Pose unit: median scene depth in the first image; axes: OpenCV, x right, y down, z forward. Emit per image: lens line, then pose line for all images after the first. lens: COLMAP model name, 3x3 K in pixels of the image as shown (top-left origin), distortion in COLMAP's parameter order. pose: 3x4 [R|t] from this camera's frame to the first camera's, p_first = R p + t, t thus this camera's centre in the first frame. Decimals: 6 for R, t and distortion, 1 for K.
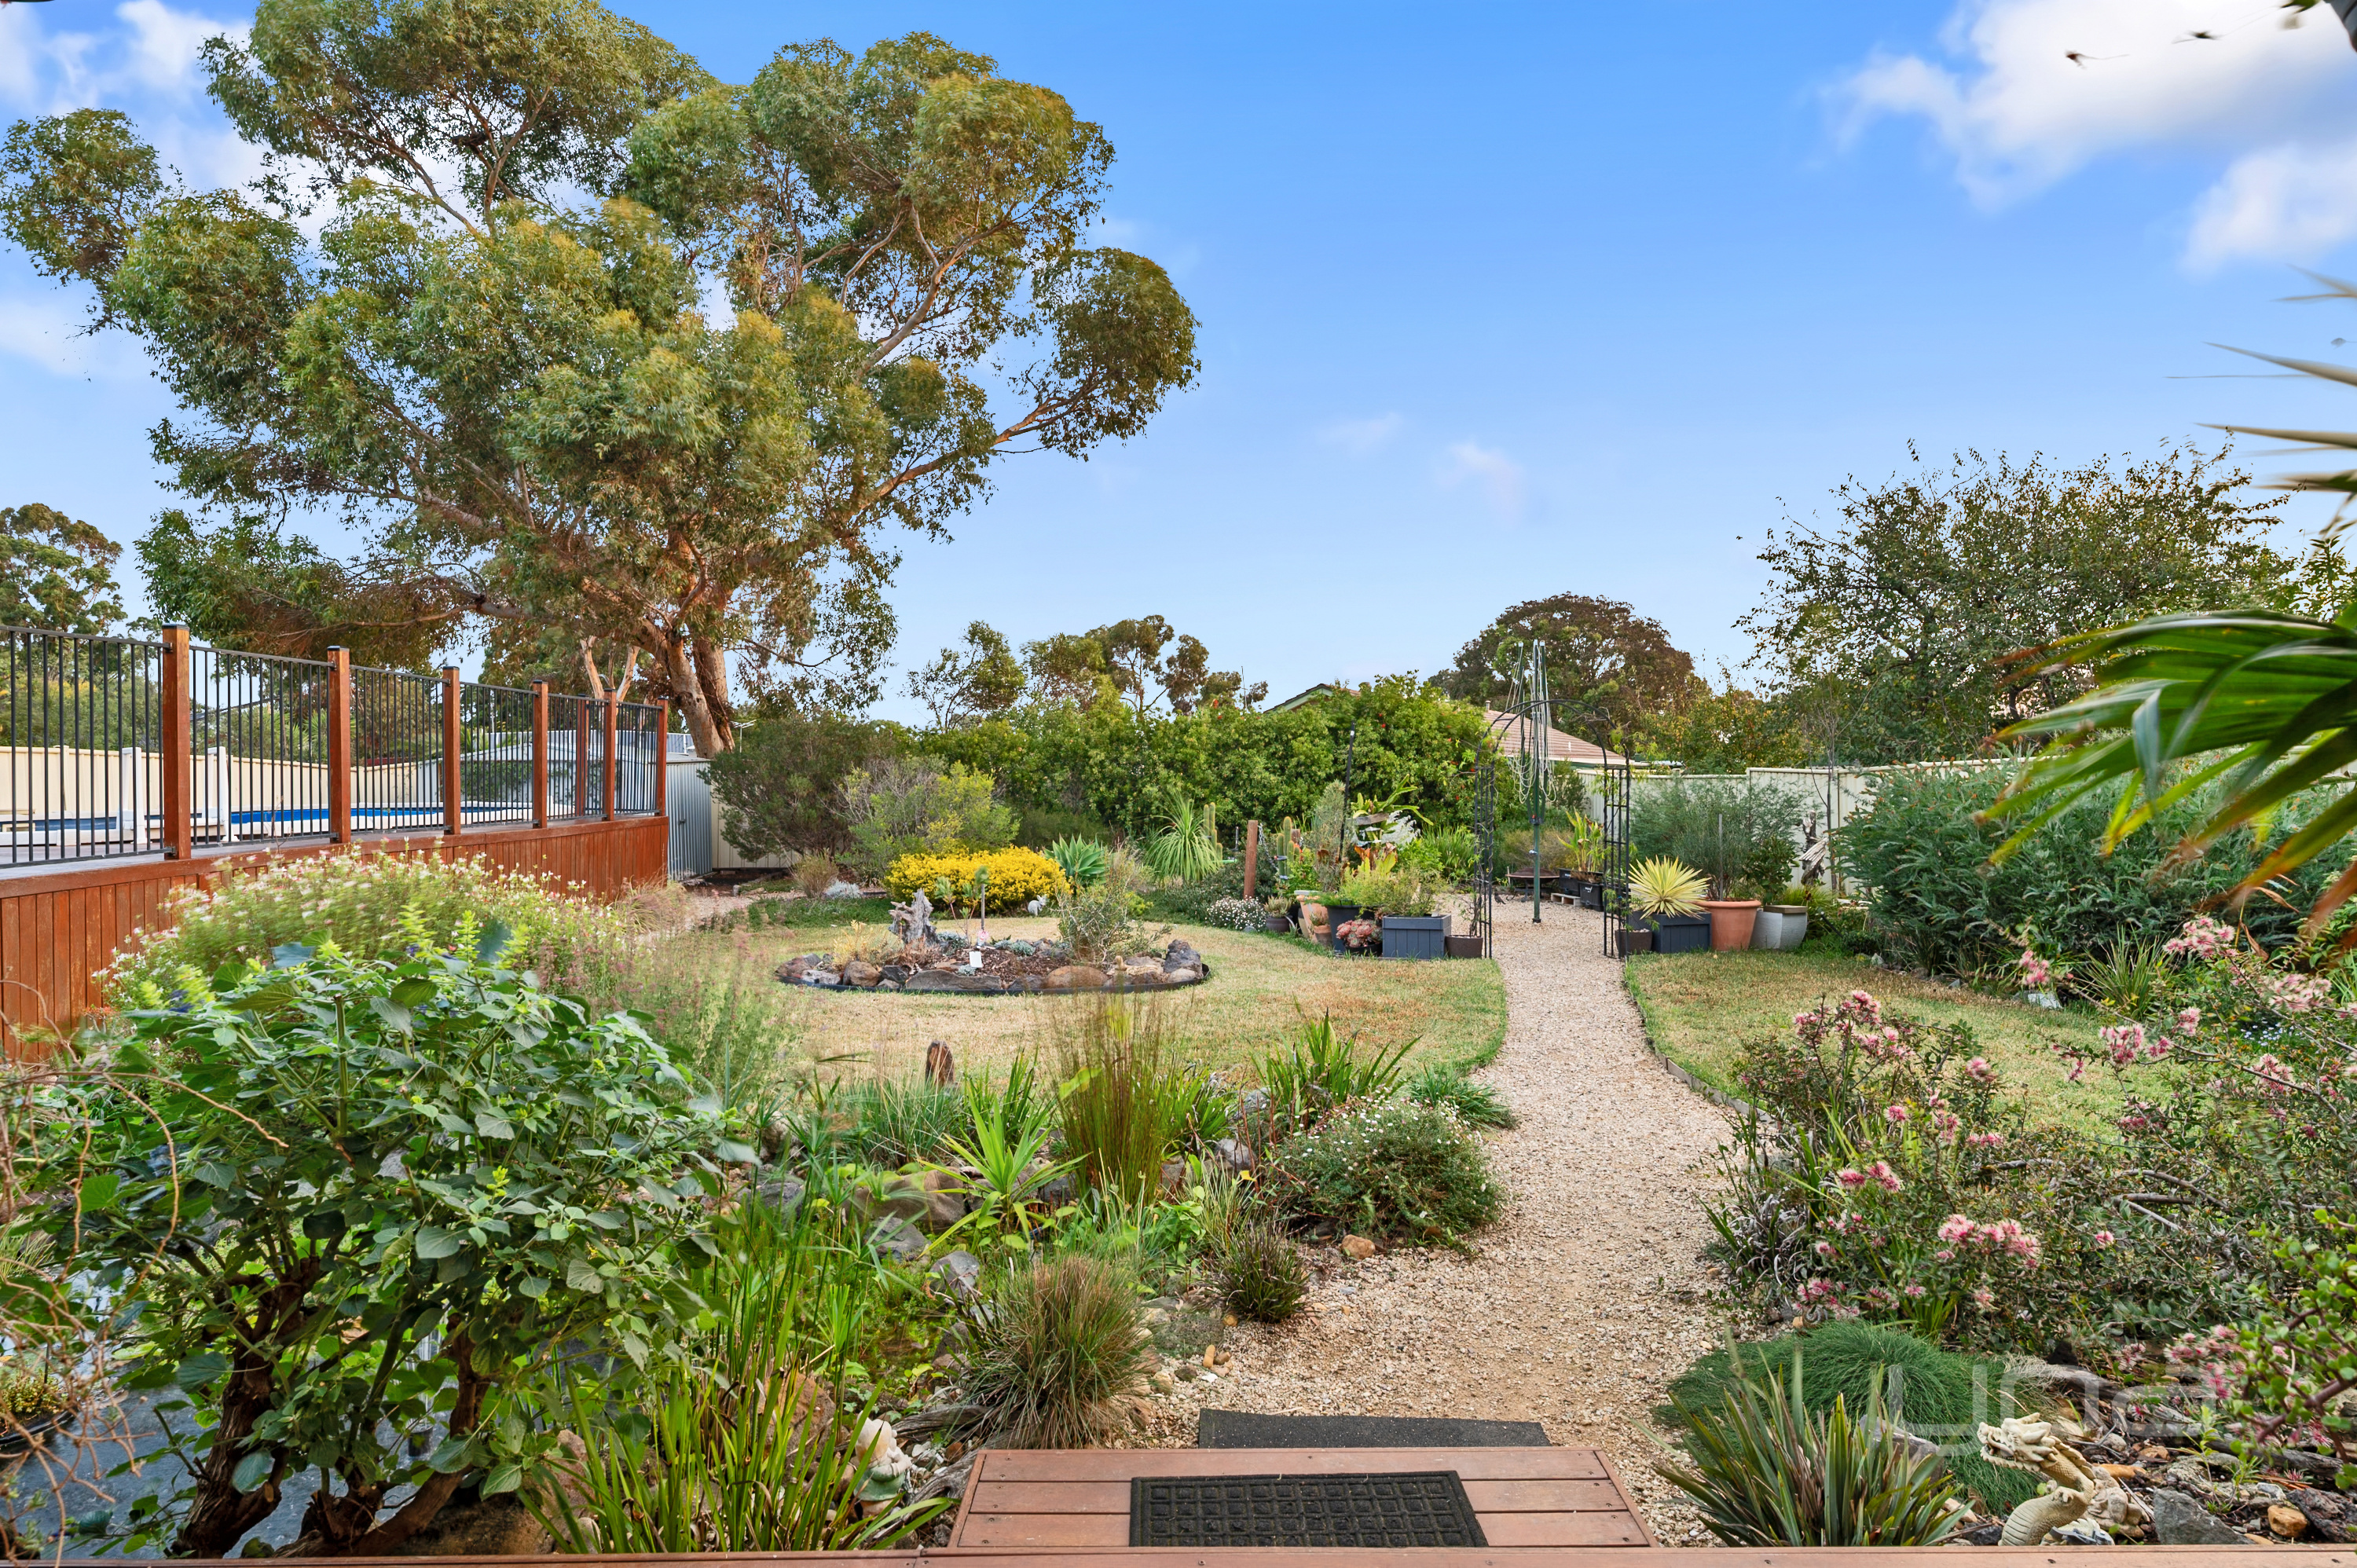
lens RADIAL K [[1240.1, 0, 1184.8], [0, 1240.1, 770.5], [0, 0, 1]] dist [-0.004832, -0.000250]
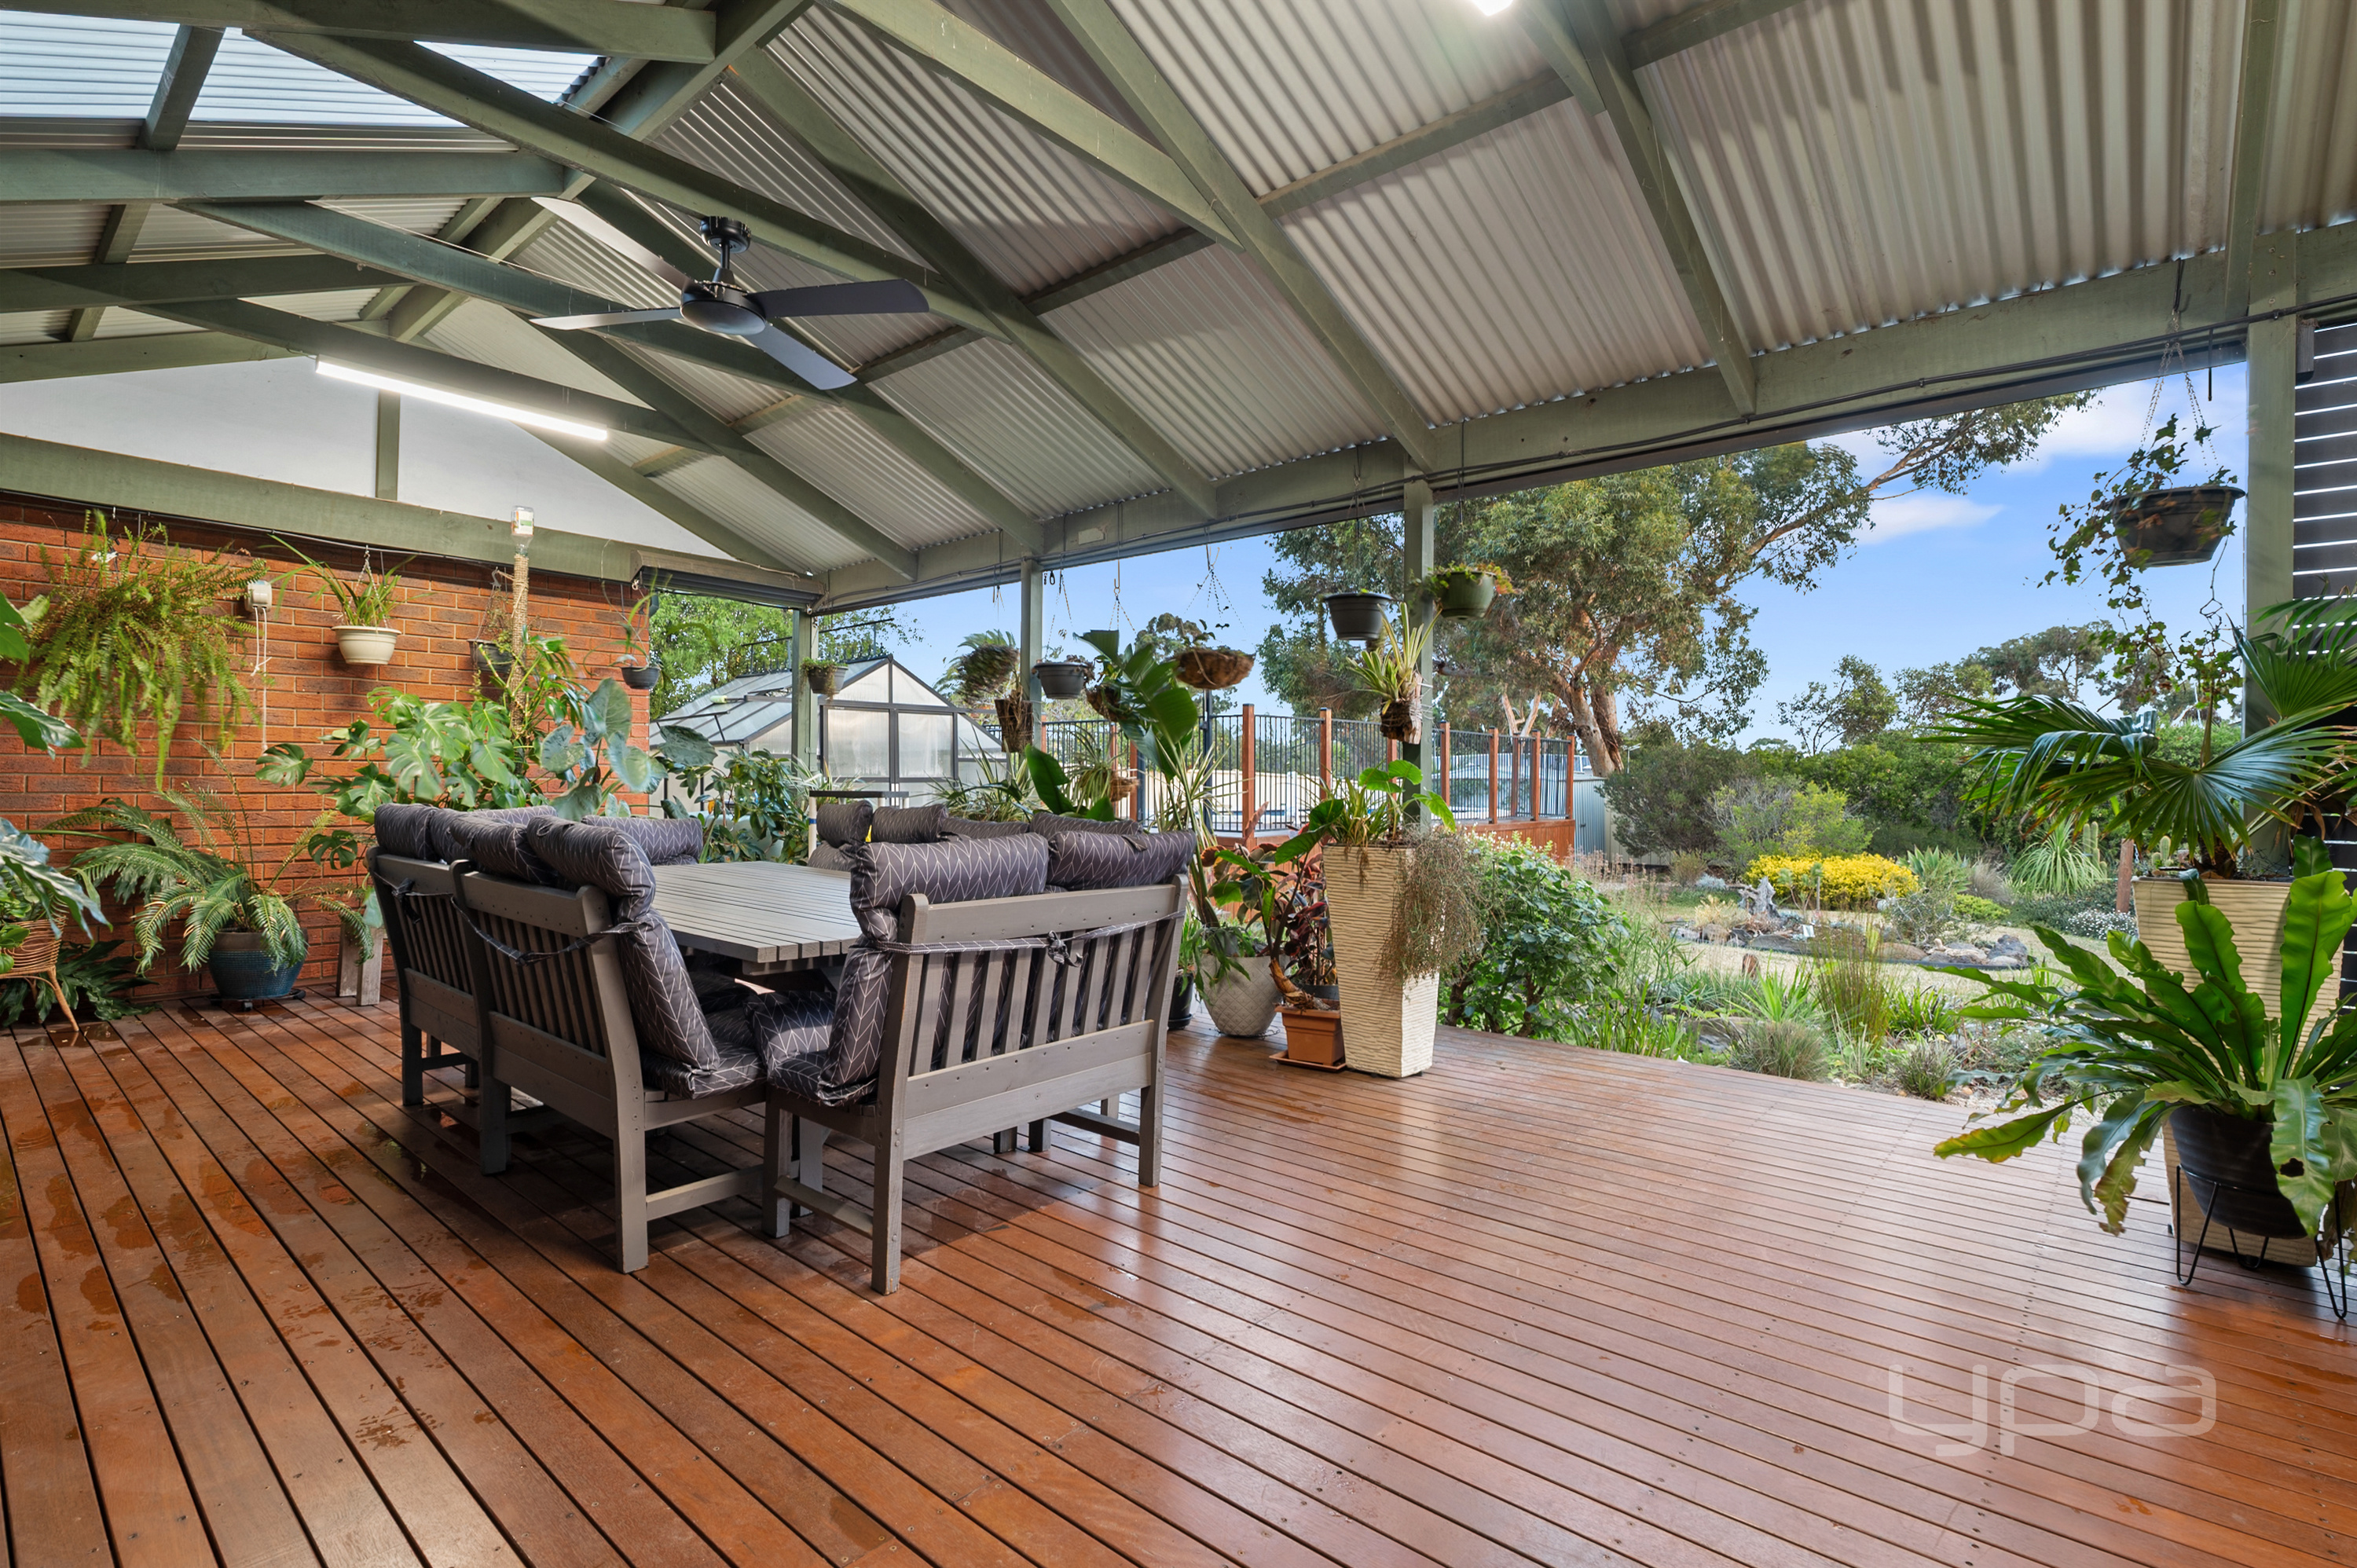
lens RADIAL K [[1122.5, 0, 1176.7], [0, 1122.5, 772.0], [0, 0, 1]] dist [-0.002267, -0.000336]
pose [[0.747336, -0.001287, -0.664445, 0.063189], [-0.008099, 0.999906, -0.011047, 0.000860], [0.664397, 0.013638, 0.747255, -0.177432]]
